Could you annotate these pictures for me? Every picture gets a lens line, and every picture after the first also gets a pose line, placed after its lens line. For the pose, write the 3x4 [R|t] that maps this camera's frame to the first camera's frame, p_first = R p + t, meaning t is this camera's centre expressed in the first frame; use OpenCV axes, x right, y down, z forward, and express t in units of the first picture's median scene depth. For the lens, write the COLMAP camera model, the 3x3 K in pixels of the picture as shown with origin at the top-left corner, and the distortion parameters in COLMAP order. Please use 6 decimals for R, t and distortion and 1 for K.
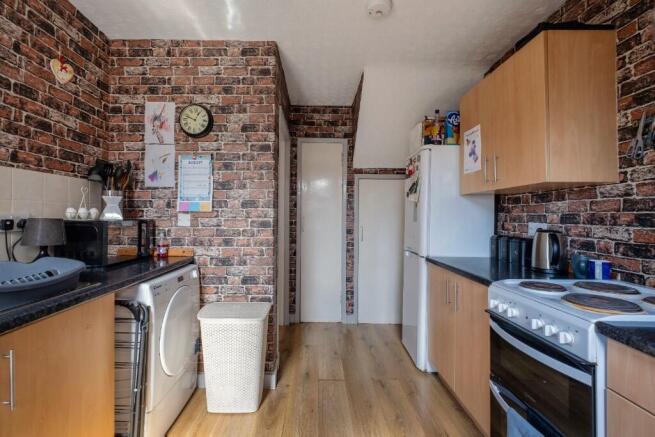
lens RADIAL K [[293.8, 0, 304.8], [0, 293.8, 224.2], [0, 0, 1]] dist [-0.004977, 0.001544]
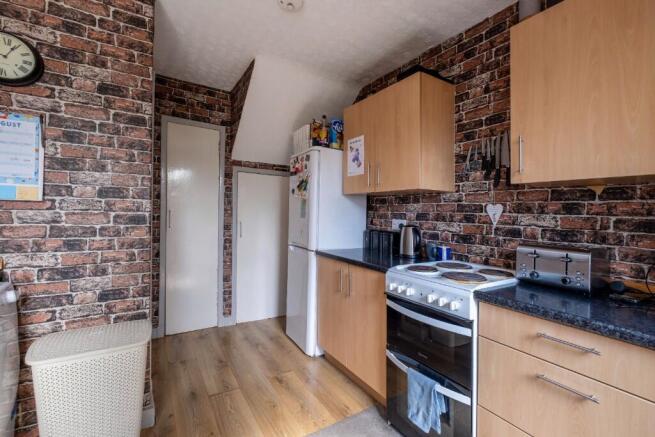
lens RADIAL K [[293.8, 0, 322.2], [0, 293.8, 222.9], [0, 0, 1]] dist [-0.004977, 0.001544]
pose [[0.835635, -0.004069, 0.549271, -0.158435], [-0.004426, 0.999890, 0.014141, -0.004976], [-0.549268, -0.014247, 0.835525, 0.088518]]
